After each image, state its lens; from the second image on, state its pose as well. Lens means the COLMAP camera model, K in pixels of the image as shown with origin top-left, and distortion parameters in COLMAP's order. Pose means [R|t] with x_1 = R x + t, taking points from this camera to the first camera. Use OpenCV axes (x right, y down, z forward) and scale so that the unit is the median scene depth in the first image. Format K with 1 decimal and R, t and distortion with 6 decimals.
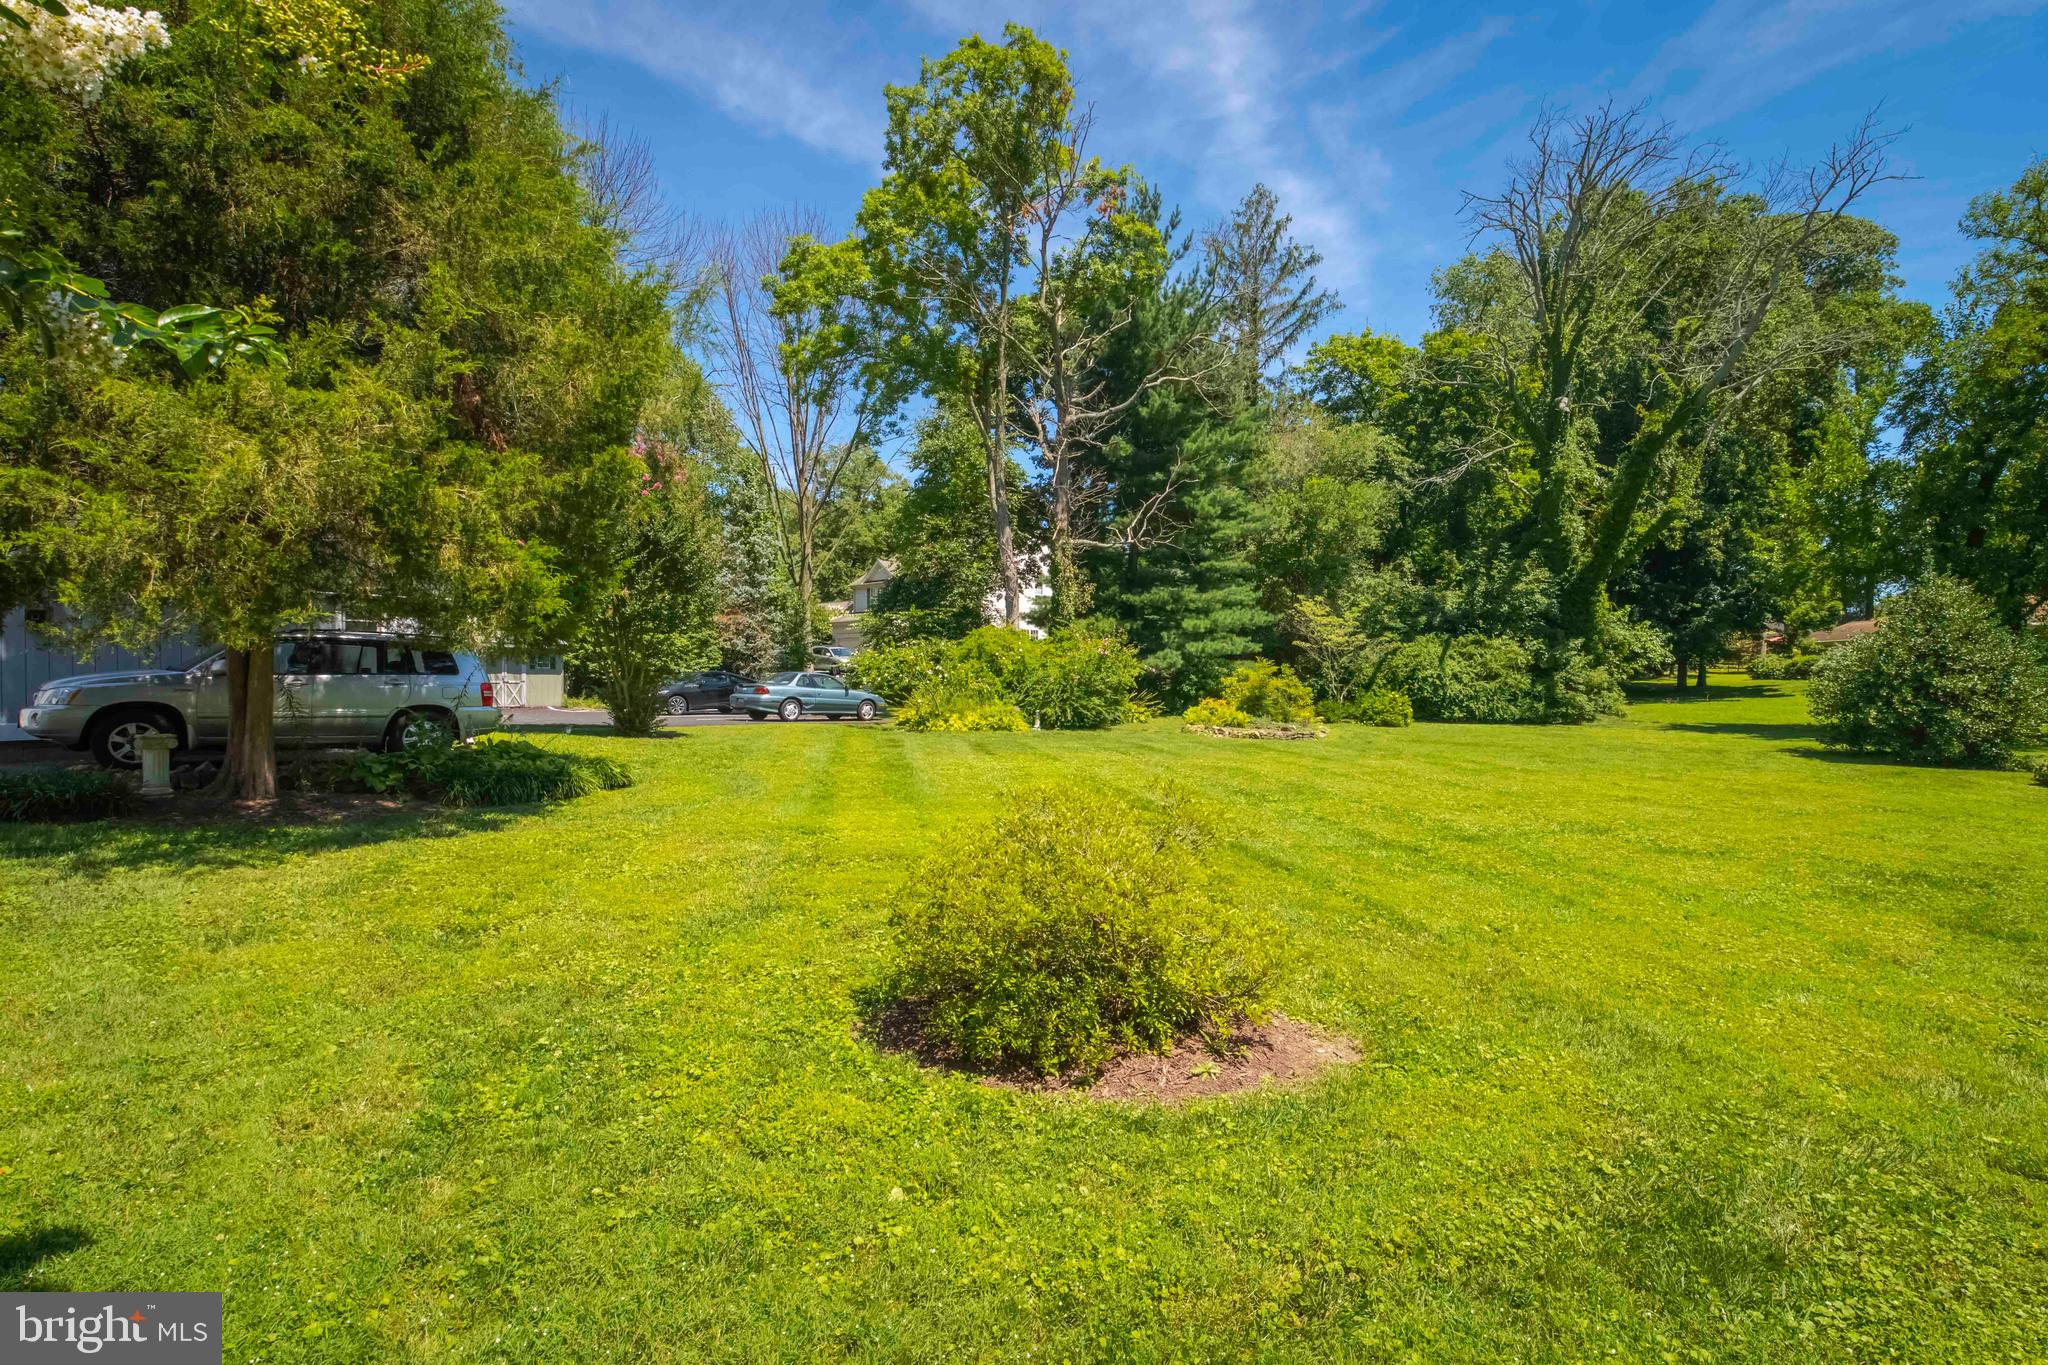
lens RADIAL K [[910.8, 0, 1023.3], [0, 910.8, 688.8], [0, 0, 1]] dist [0.000379, -0.000206]
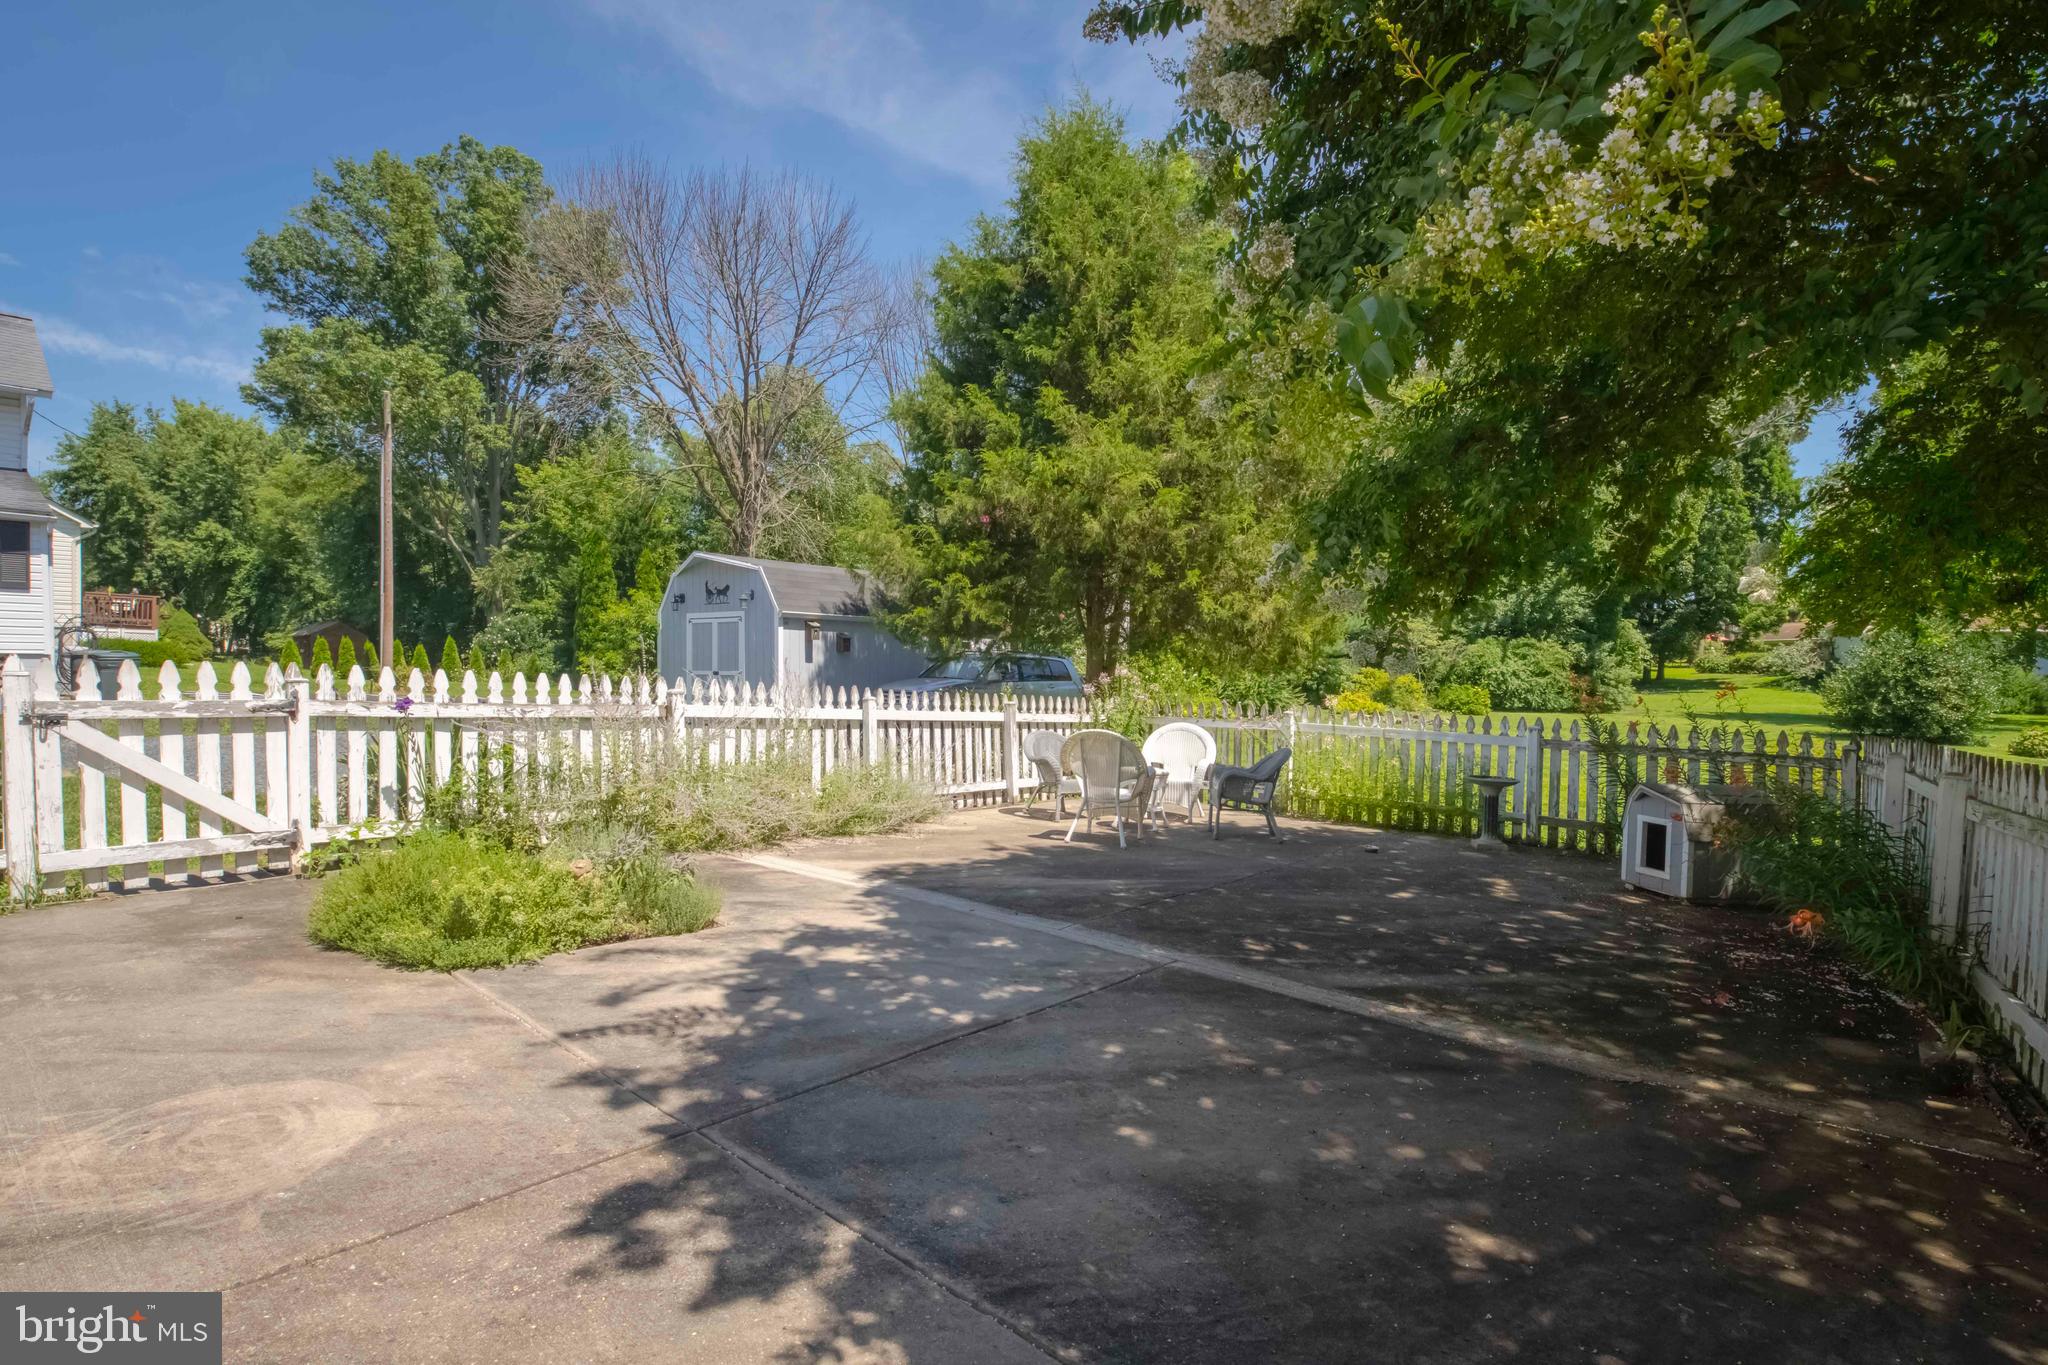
lens RADIAL K [[910.8, 0, 1024.7], [0, 910.8, 679.9], [0, 0, 1]] dist [0.000379, -0.000206]
pose [[0.997474, 0.002726, 0.070984, -0.252680], [-0.002995, 0.999989, 0.003690, -0.007207], [-0.070973, -0.003893, 0.997471, -0.154116]]
